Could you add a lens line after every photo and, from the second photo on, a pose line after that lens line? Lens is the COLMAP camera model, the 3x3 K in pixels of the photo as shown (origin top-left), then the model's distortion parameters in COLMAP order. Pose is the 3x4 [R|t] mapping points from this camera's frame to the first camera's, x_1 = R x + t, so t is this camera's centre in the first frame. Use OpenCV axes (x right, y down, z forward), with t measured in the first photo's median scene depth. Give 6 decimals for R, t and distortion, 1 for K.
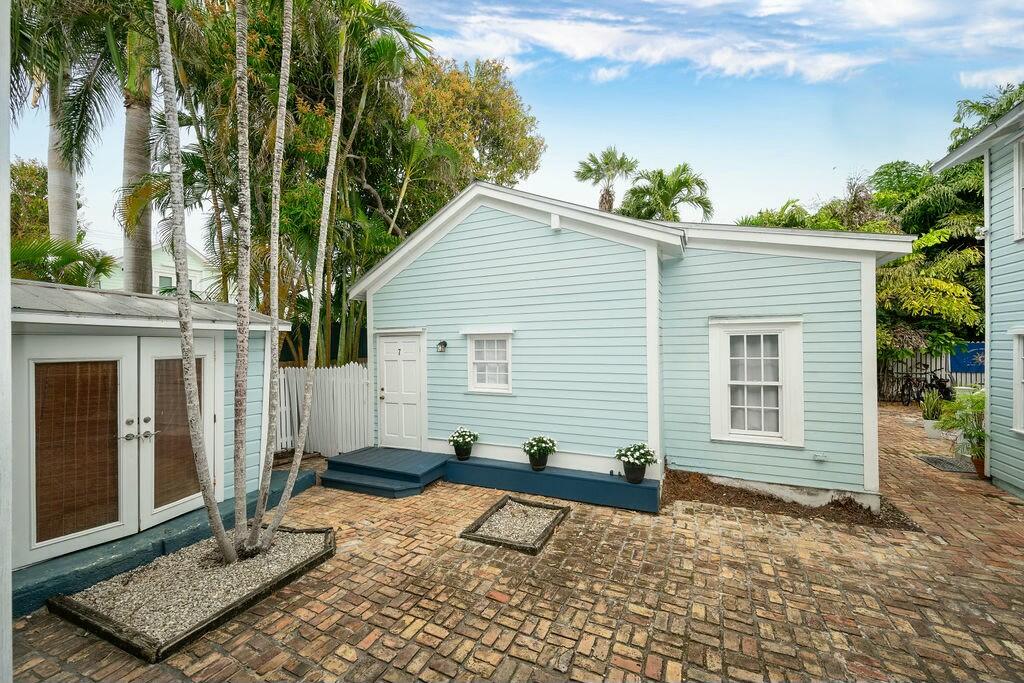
lens RADIAL K [[398.4, 0, 513.4], [0, 398.4, 342.0], [0, 0, 1]] dist [-0.002612, 0.000376]
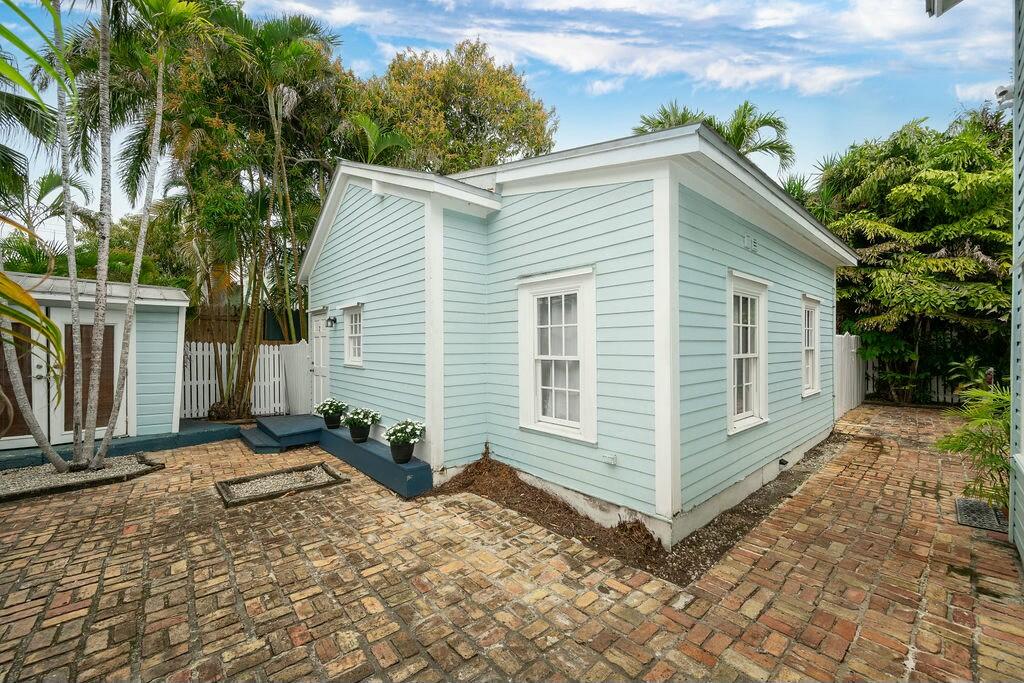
lens RADIAL K [[398.4, 0, 512.2], [0, 398.4, 343.1], [0, 0, 1]] dist [-0.002612, 0.000376]
pose [[0.921506, 0.008237, -0.388277, 0.873360], [-0.006619, 0.999963, 0.005504, 0.075047], [0.388308, -0.002502, 0.921526, 0.263050]]
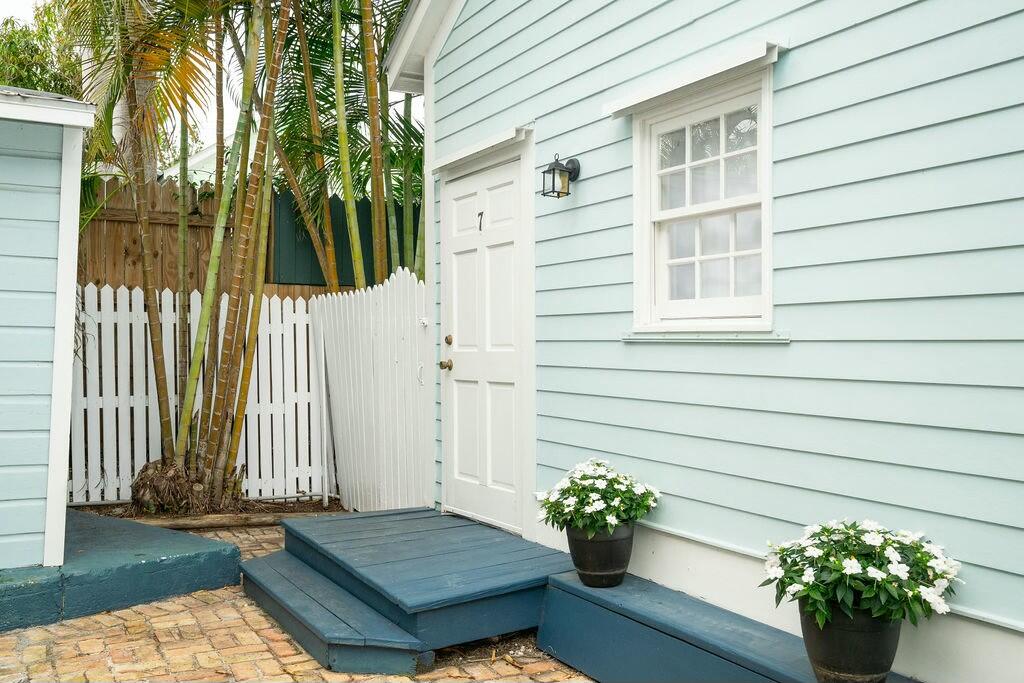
lens RADIAL K [[882.5, 0, 514.4], [0, 882.5, 343.8], [0, 0, 1]] dist [-0.000369, -0.002700]
pose [[0.823466, 0.012492, -0.567228, 0.193520], [-0.002753, 0.999834, 0.018022, 0.152410], [0.567359, -0.013279, 0.823363, 0.591086]]
